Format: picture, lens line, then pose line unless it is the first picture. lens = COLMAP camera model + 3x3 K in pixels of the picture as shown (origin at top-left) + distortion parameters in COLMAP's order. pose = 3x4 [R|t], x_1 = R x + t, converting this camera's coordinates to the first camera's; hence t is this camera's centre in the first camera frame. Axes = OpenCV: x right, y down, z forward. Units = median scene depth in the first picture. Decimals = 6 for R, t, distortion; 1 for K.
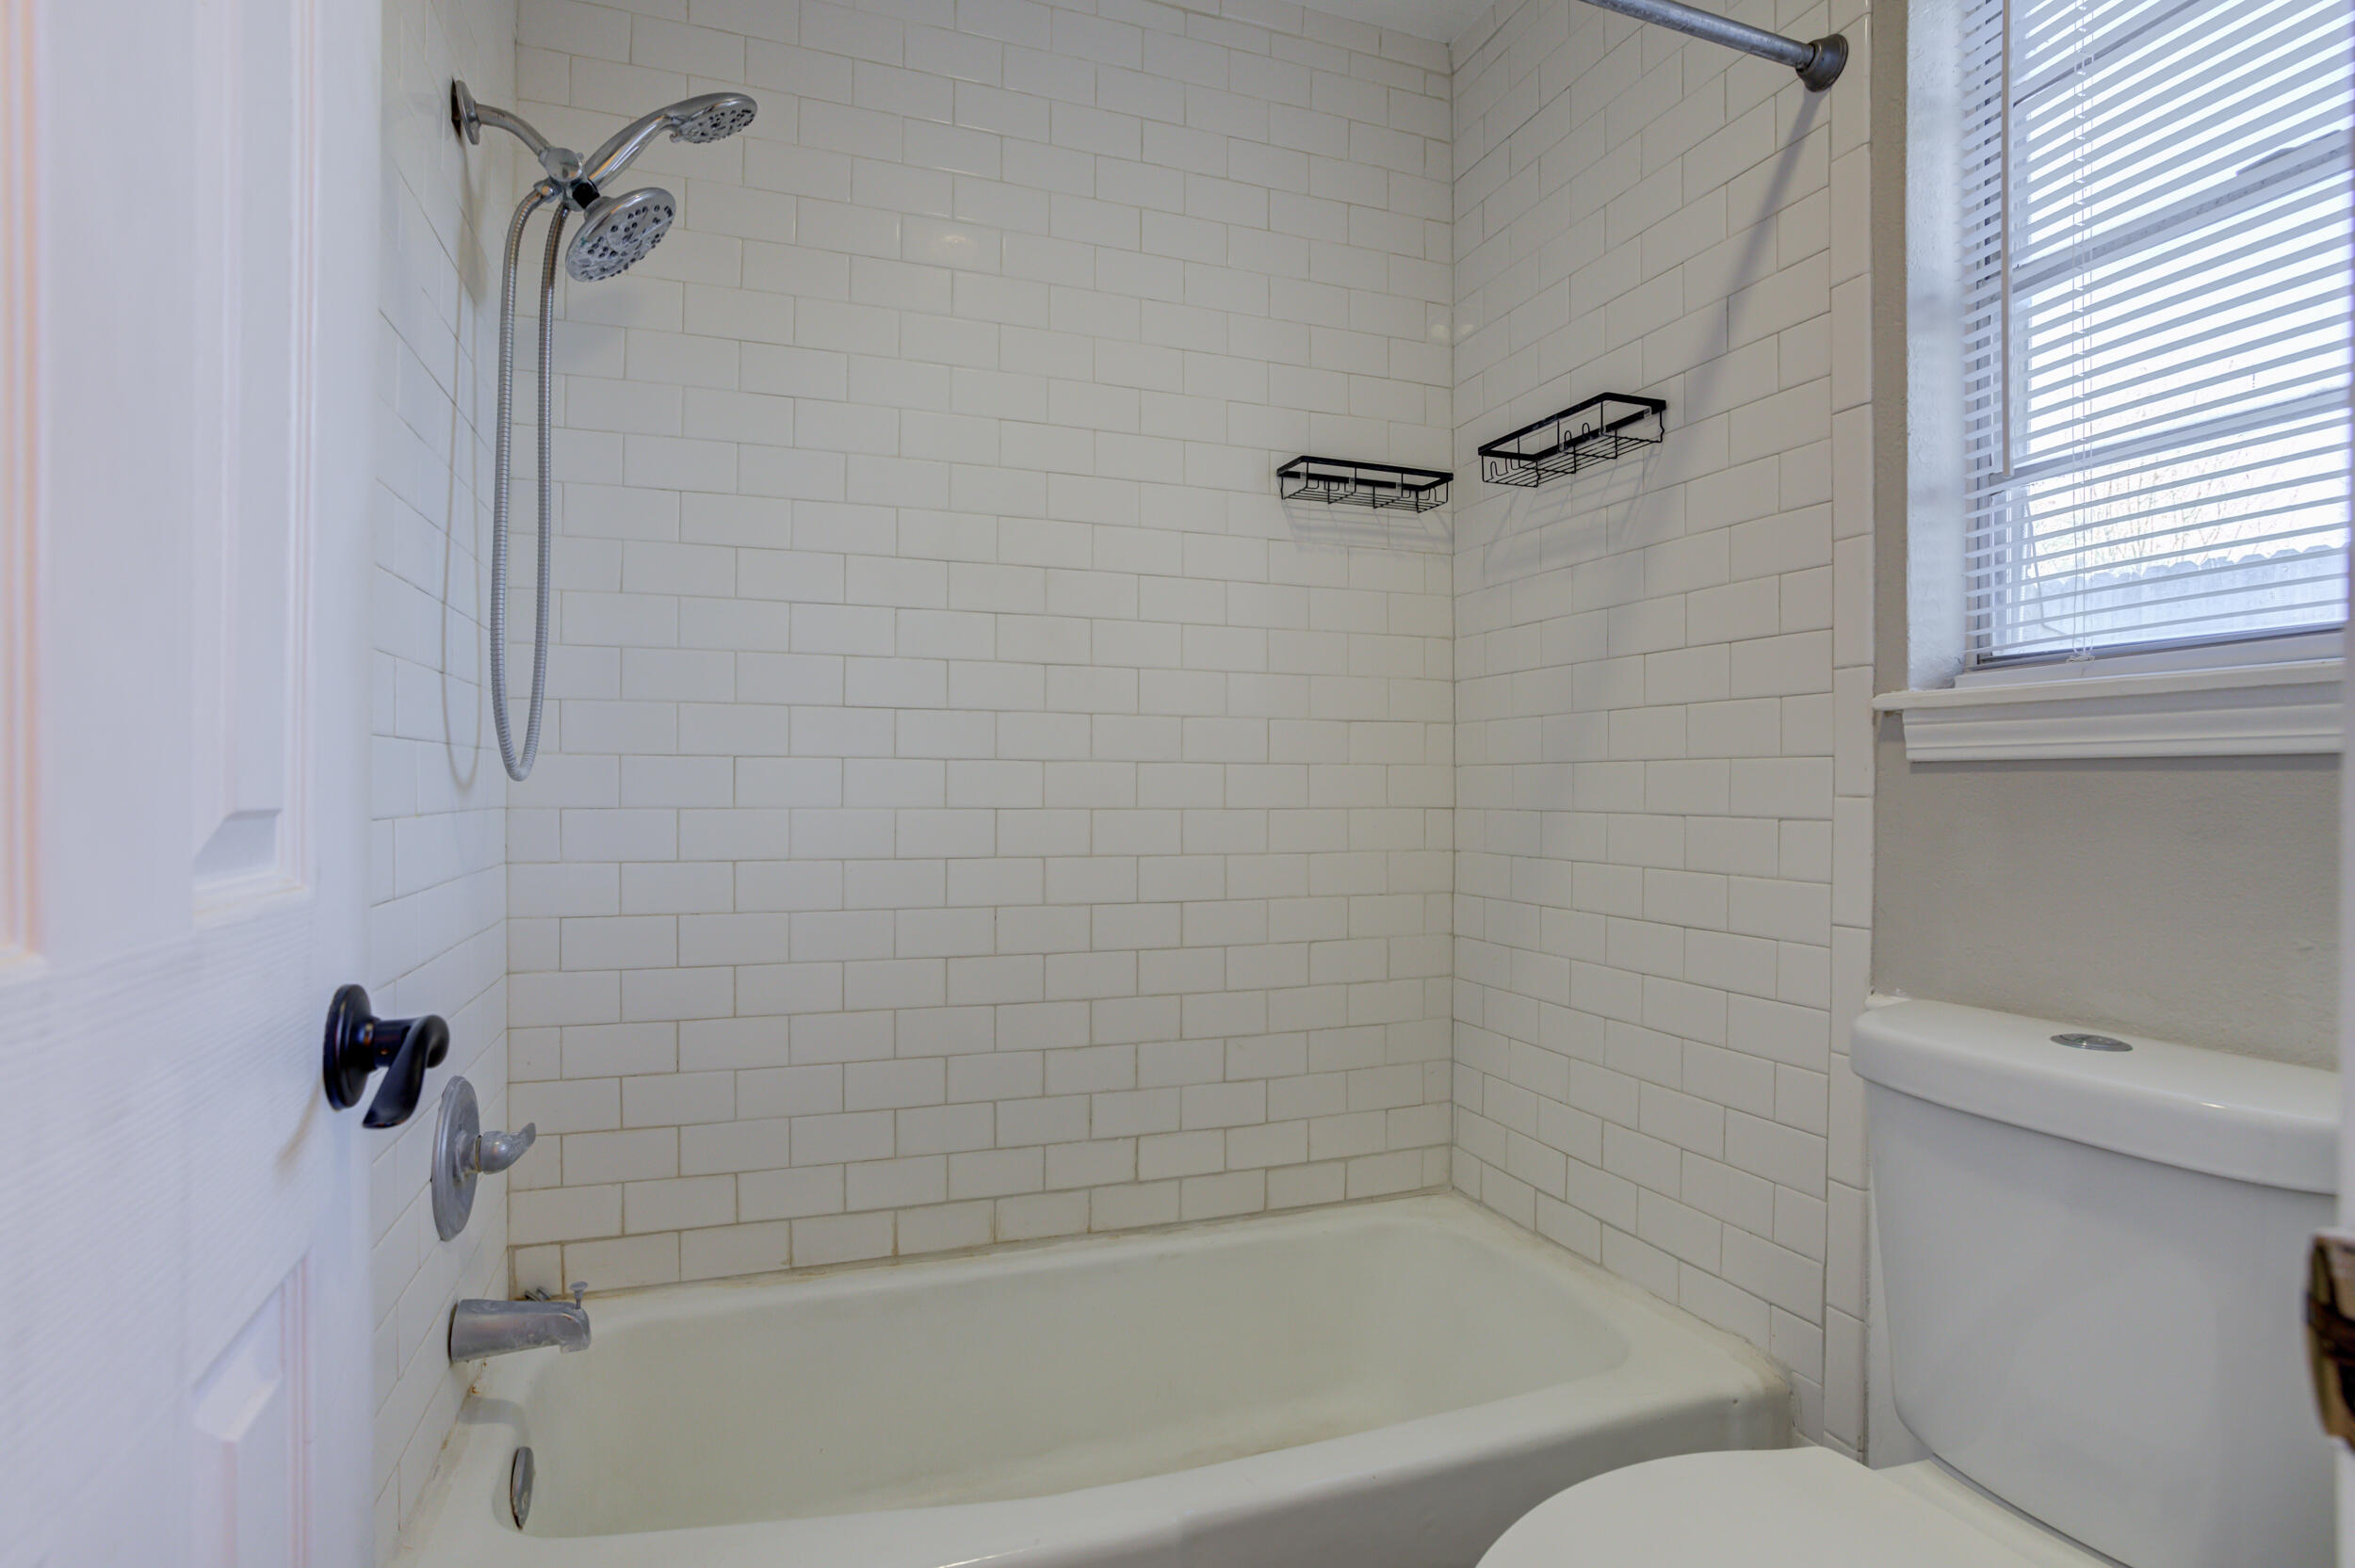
lens RADIAL K [[1187.9, 0, 1186.2], [0, 1187.9, 775.7], [0, 0, 1]] dist [-0.076308, 0.048204]
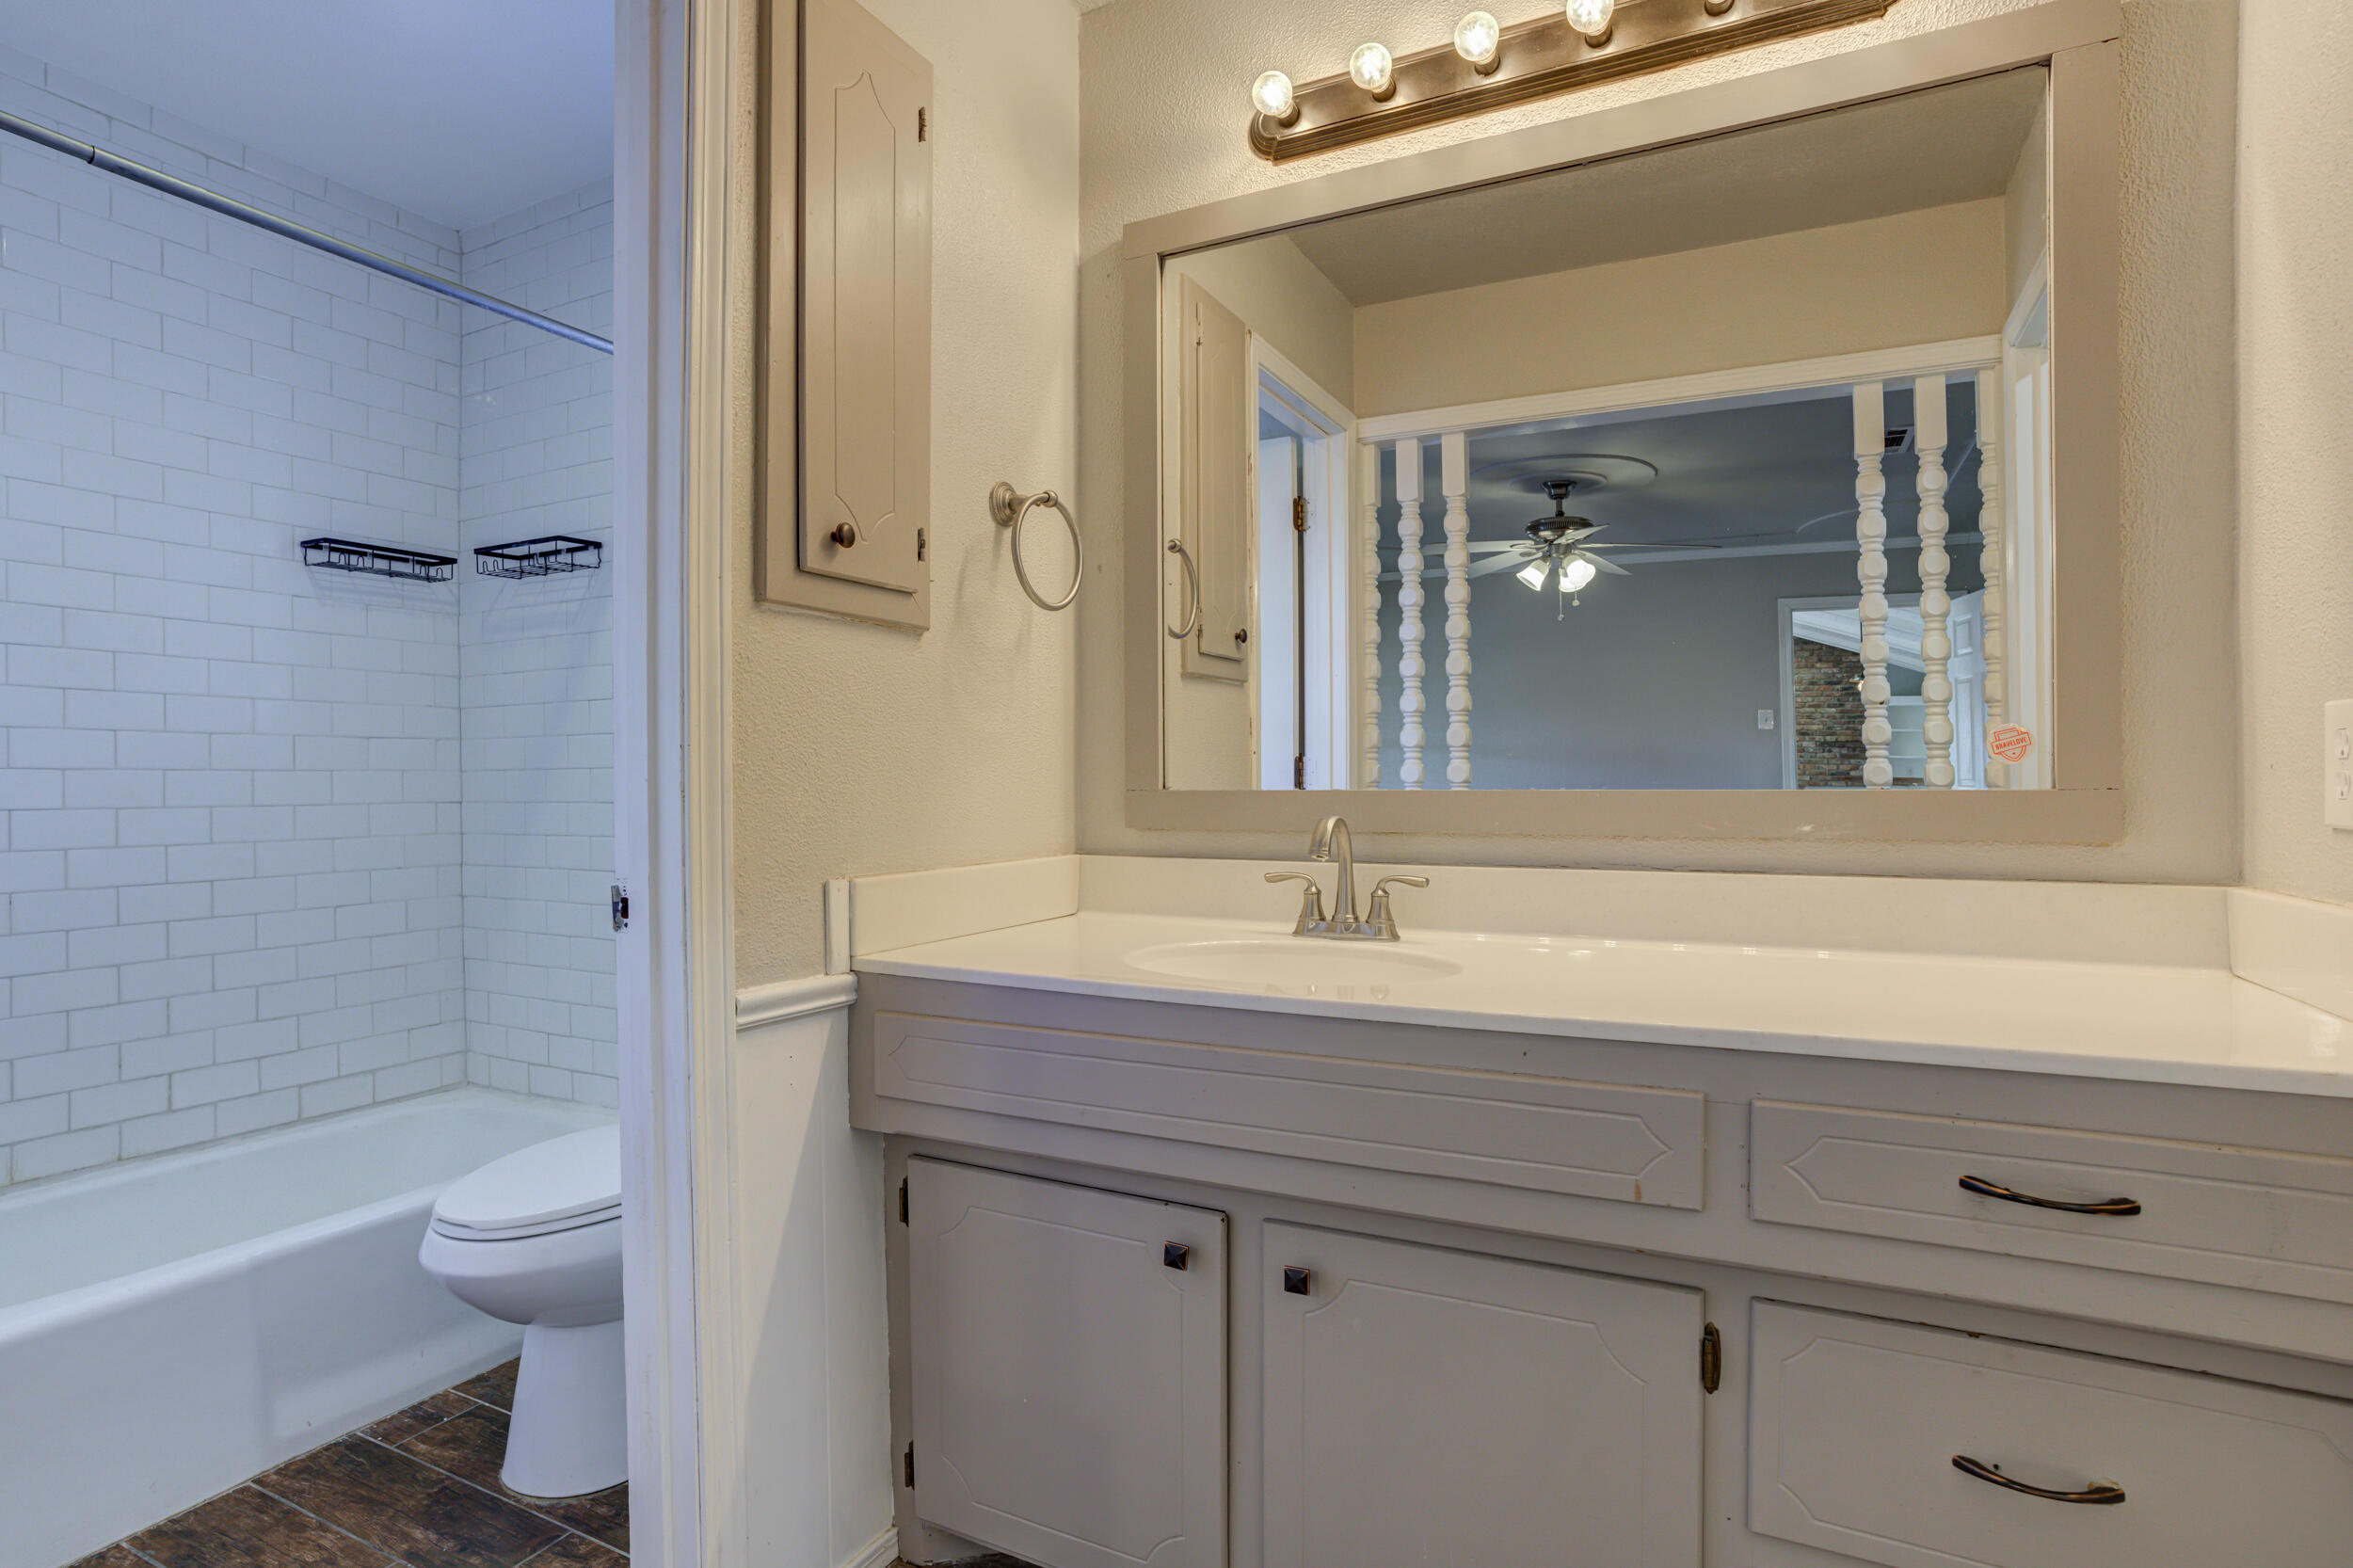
lens RADIAL K [[1159.9, 0, 1160.1], [0, 1159.9, 785.8], [0, 0, 1]] dist [-0.055044, 0.030625]
pose [[0.742681, -0.013363, 0.669512, -0.061820], [0.005557, 0.999889, 0.013793, -0.005594], [-0.669622, -0.006523, 0.742674, -0.576141]]
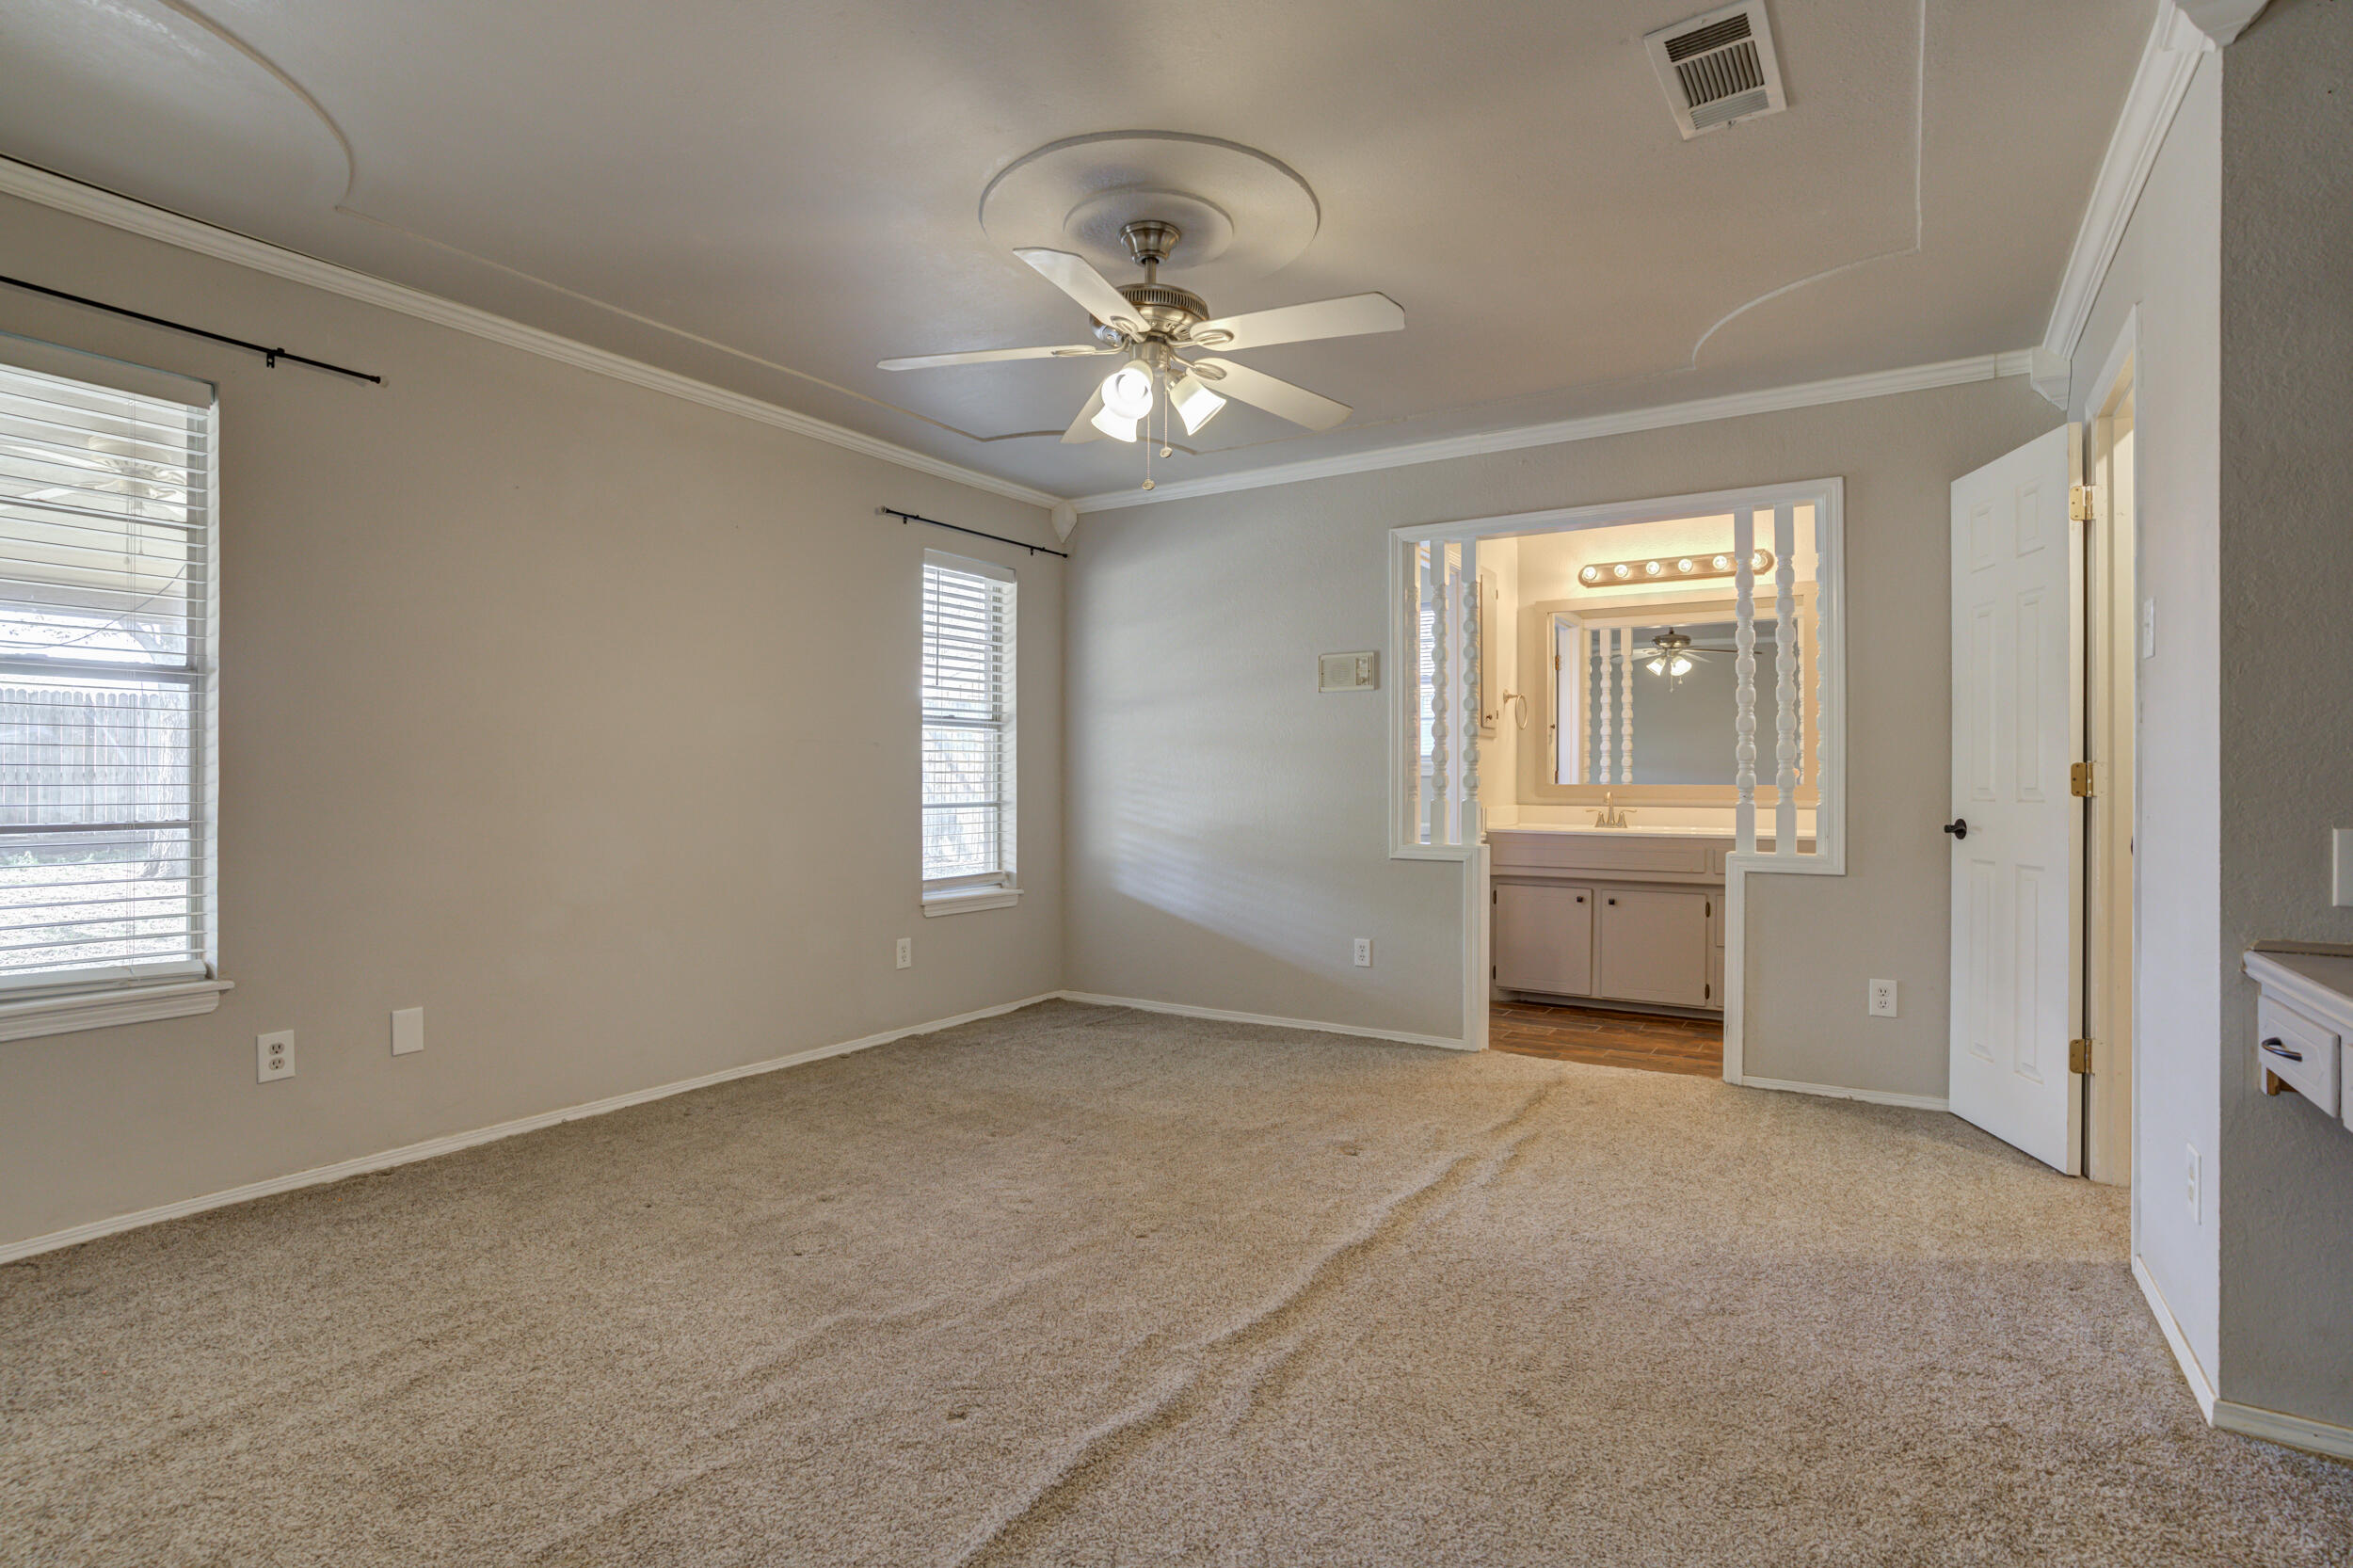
lens RADIAL K [[1144.8, 0, 1181.0], [0, 1144.8, 784.4], [0, 0, 1]] dist [-0.071687, 0.041025]
pose [[0.786225, -0.007325, 0.617897, -2.217587], [-0.001430, 0.999905, 0.013674, -0.029281], [-0.617938, -0.011634, 0.786140, -1.719063]]
